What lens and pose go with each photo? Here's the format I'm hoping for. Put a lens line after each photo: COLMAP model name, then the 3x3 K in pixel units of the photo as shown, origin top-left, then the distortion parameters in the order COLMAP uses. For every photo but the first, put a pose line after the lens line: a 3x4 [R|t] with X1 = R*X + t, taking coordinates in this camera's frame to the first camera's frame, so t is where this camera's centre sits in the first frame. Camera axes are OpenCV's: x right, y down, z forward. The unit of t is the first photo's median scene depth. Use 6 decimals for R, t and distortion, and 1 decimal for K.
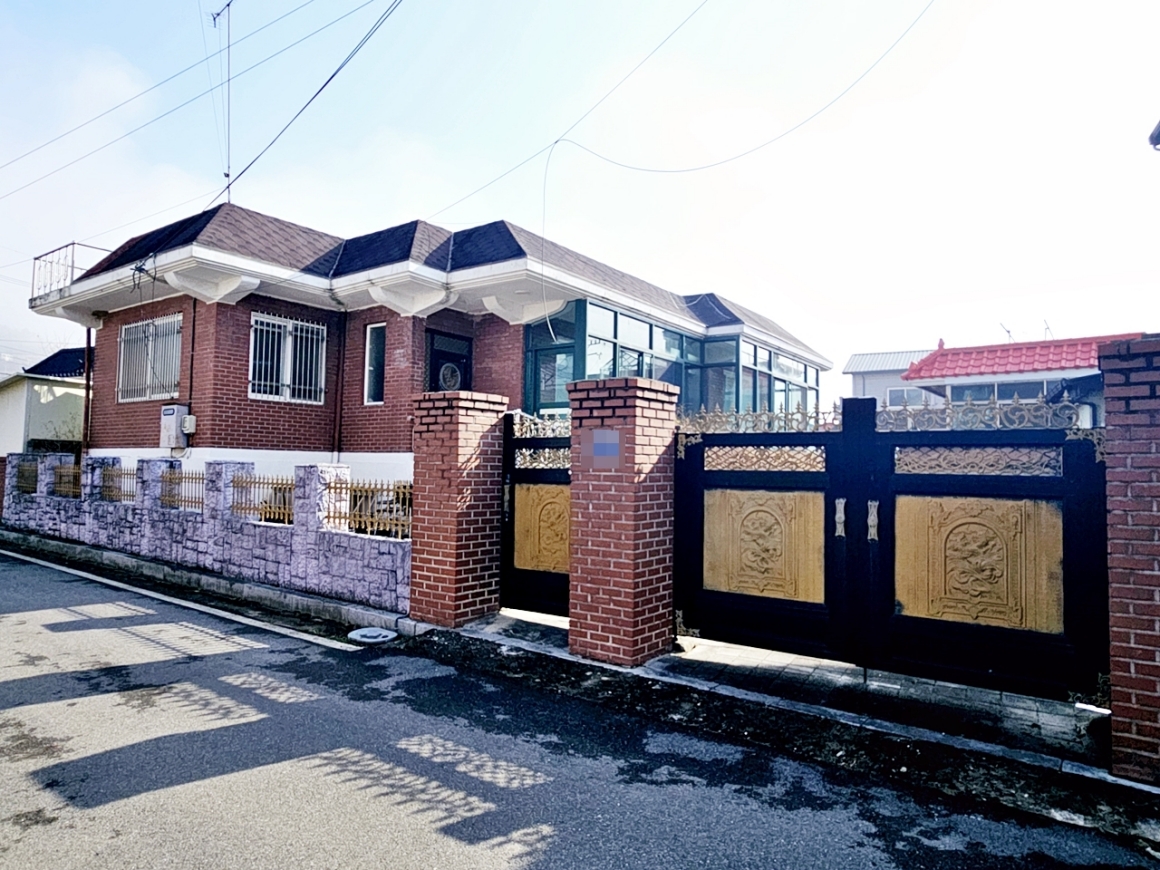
lens RADIAL K [[735.8, 0, 579.7], [0, 735.8, 431.0], [0, 0, 1]] dist [-0.000050, 0.000050]
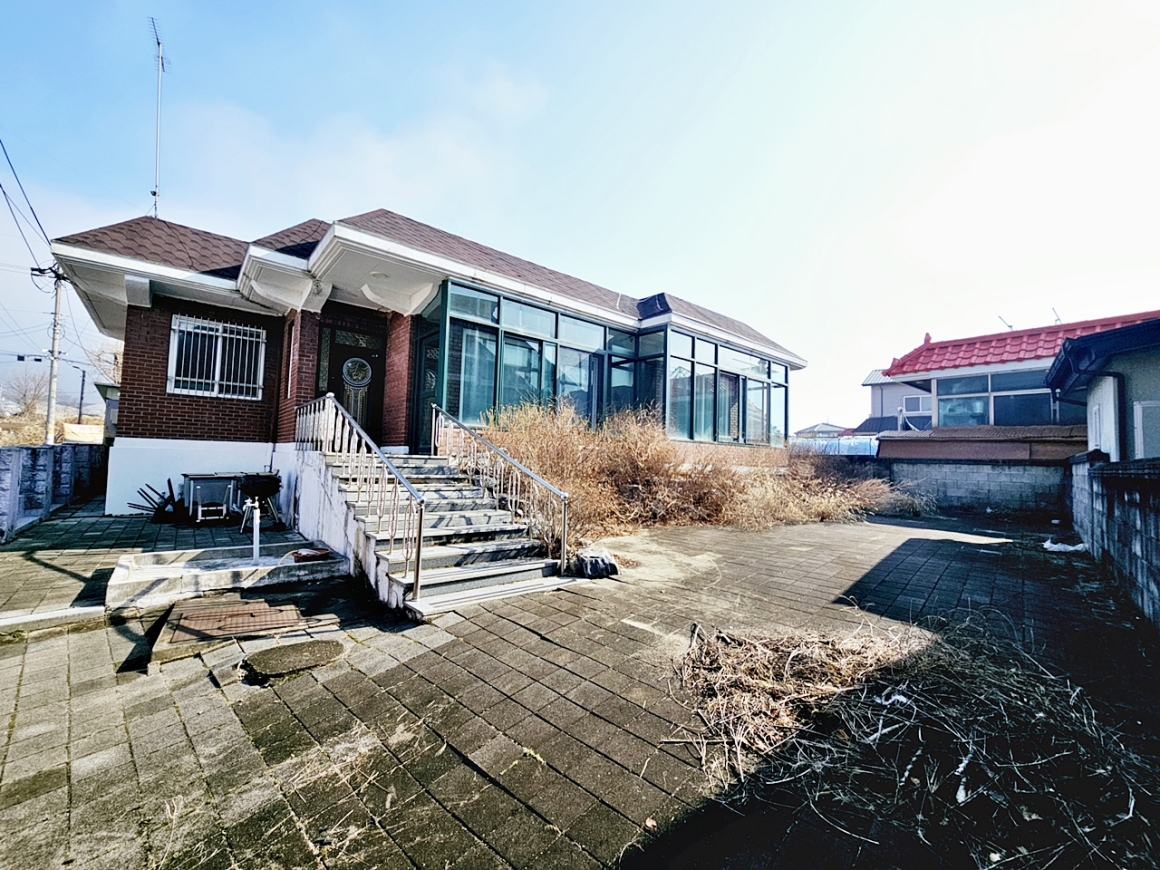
lens RADIAL K [[474.1, 0, 580.4], [0, 474.1, 433.2], [0, 0, 1]] dist [-0.001552, 0.001147]
pose [[0.971713, -0.003623, -0.236139, 0.340508], [0.001709, 0.999964, -0.008312, 0.024653], [0.236160, 0.007674, 0.971684, 0.491117]]
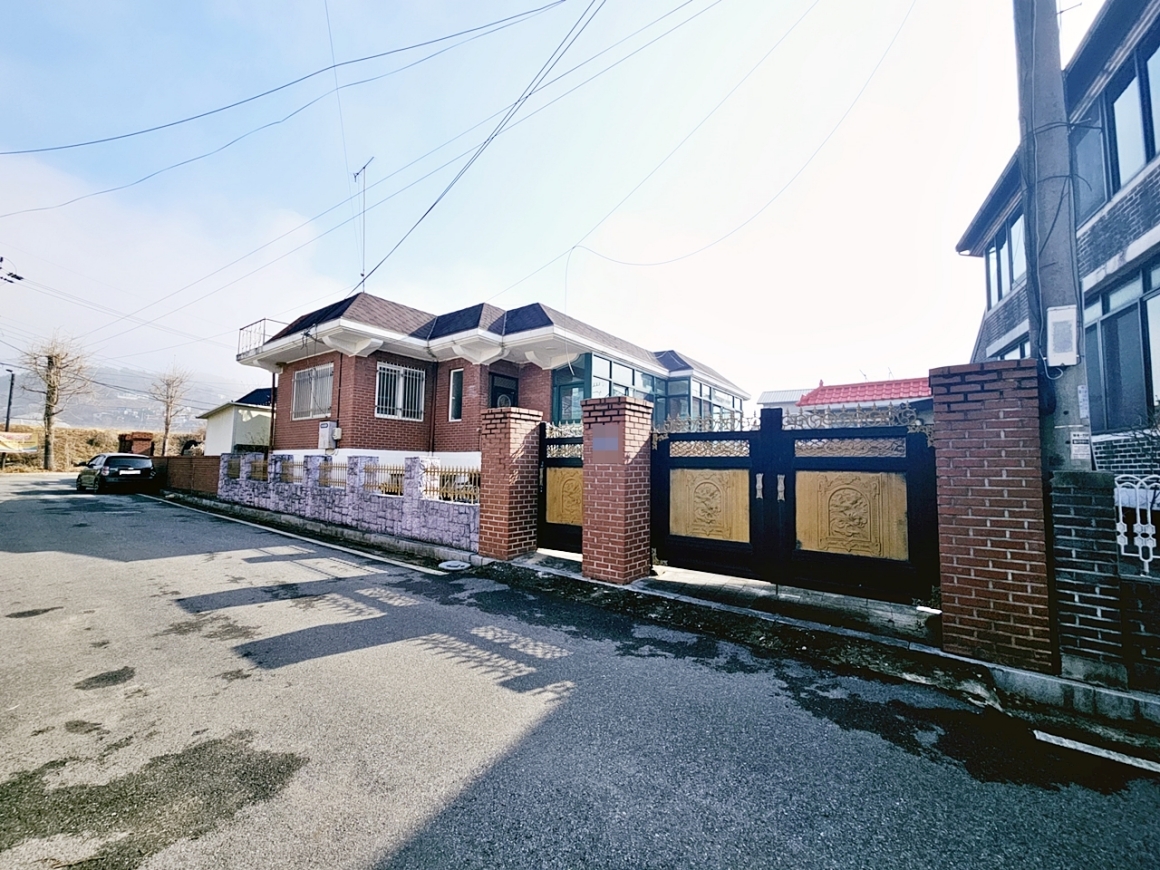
lens RADIAL K [[474.1, 0, 580.8], [0, 474.1, 433.0], [0, 0, 1]] dist [-0.001552, 0.001147]
pose [[0.999923, -0.001926, -0.012275, -0.002488], [0.001668, 0.999779, -0.020965, 0.012277], [0.012312, 0.020943, 0.999705, 0.002798]]
